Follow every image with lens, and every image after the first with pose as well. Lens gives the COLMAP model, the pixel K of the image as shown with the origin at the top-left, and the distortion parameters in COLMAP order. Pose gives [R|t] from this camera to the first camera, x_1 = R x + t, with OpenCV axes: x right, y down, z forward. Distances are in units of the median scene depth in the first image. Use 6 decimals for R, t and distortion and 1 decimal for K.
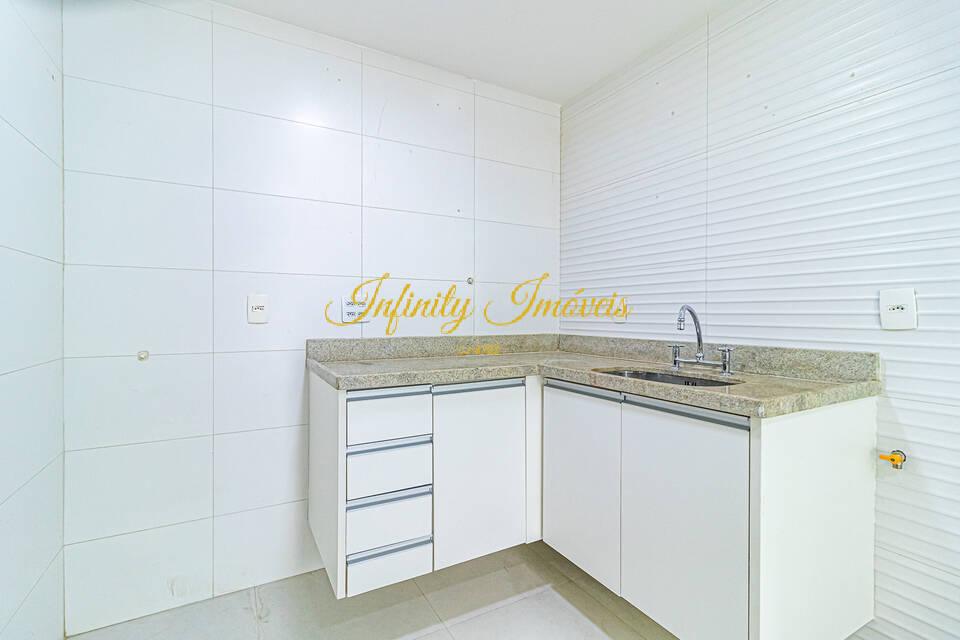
lens RADIAL K [[442.4, 0, 480.0], [0, 442.4, 320.0], [0, 0, 1]] dist [0.002583, 0.000511]
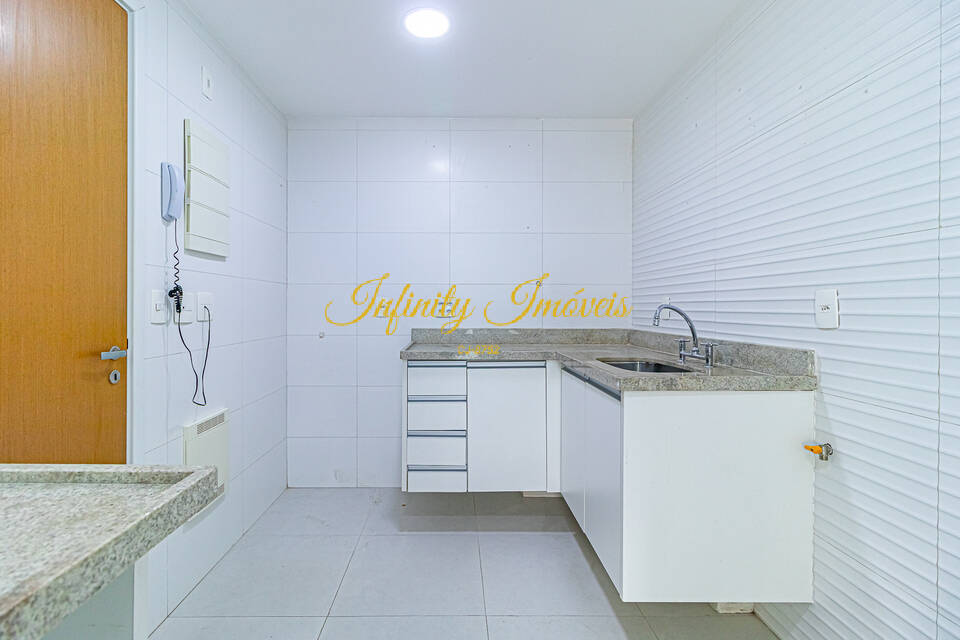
lens RADIAL K [[436.3, 0, 455.4], [0, 436.3, 316.0], [0, 0, 1]] dist [-0.002040, -0.000227]
pose [[0.881467, 0.007448, -0.472187, 0.512071], [-0.005441, 0.999969, 0.005617, -0.006905], [0.472214, -0.002382, 0.881481, -0.252799]]
